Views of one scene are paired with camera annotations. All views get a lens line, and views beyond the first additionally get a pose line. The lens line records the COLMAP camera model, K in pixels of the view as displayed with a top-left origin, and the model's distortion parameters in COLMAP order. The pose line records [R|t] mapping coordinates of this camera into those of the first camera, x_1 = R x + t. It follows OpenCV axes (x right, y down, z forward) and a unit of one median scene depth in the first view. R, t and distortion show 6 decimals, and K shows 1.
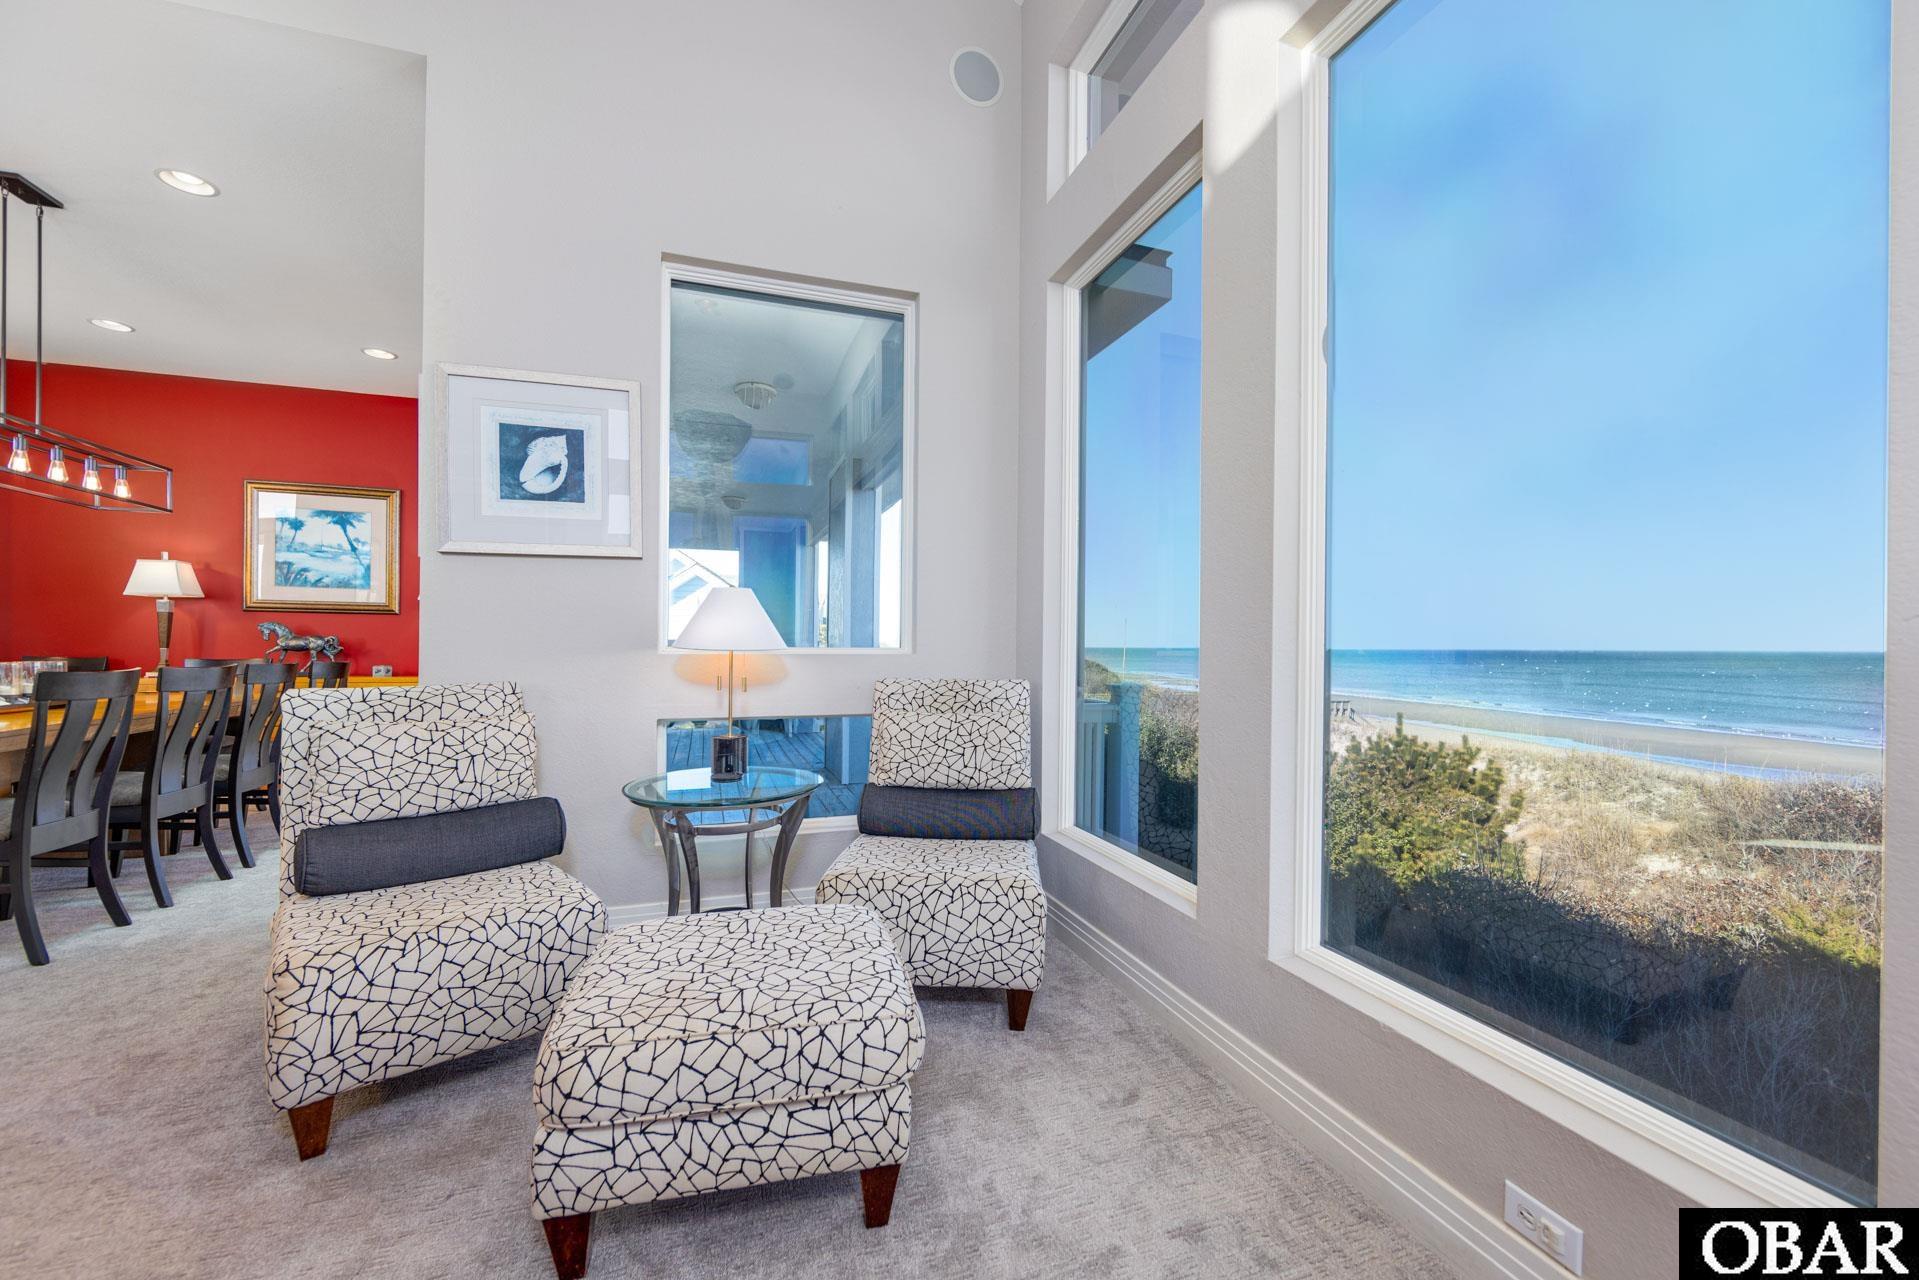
lens RADIAL K [[750.9, 0, 958.5], [0, 750.9, 644.7], [0, 0, 1]] dist [0.001781, 0.000826]
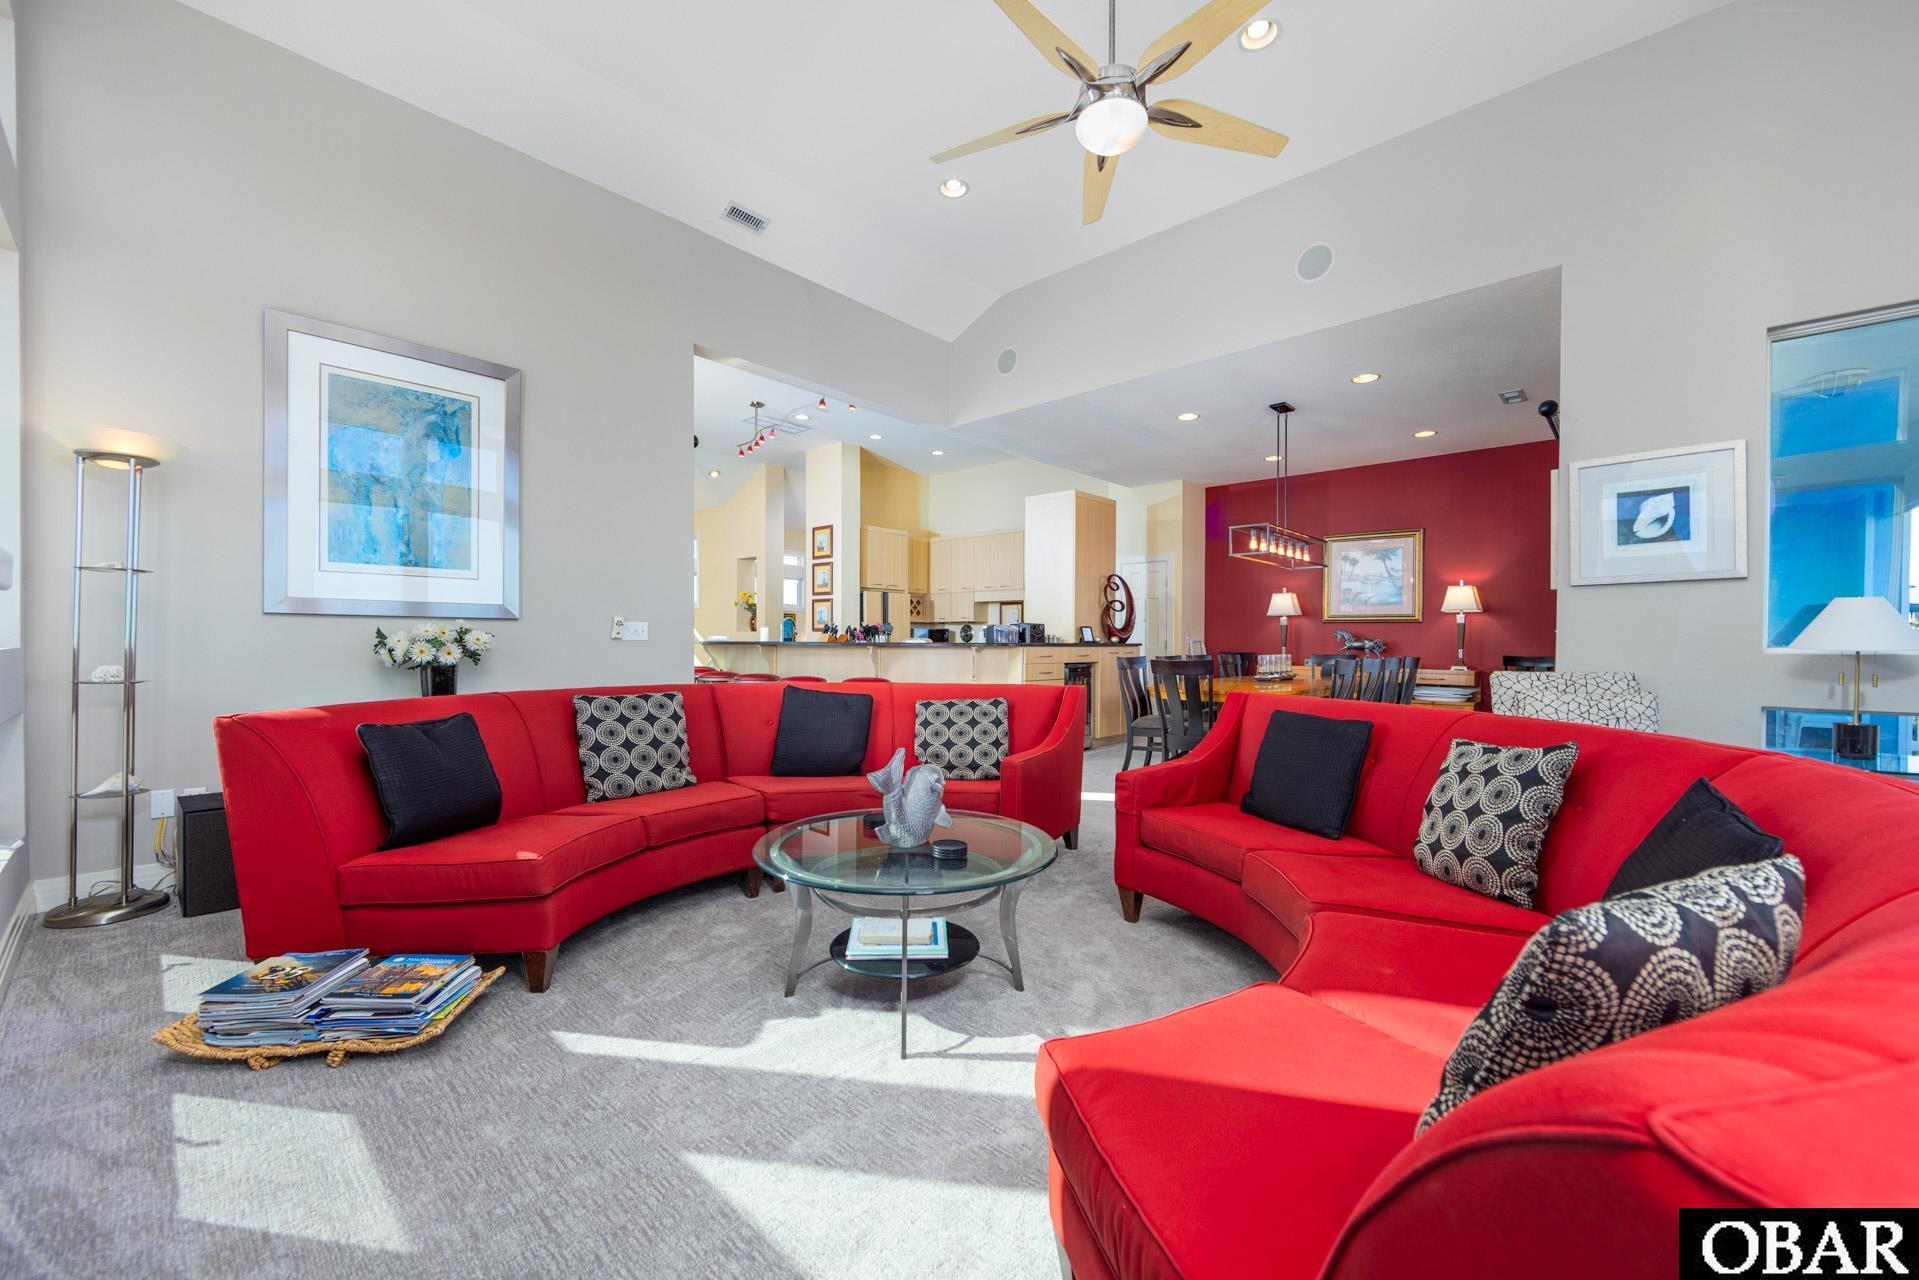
lens RADIAL K [[750.9, 0, 962.0], [0, 750.9, 643.7], [0, 0, 1]] dist [0.001781, 0.000826]
pose [[0.485192, -0.000270, -0.874407, 0.045386], [-0.000379, 1.000000, -0.000519, -0.003216], [0.874407, 0.000583, 0.485192, -0.790204]]
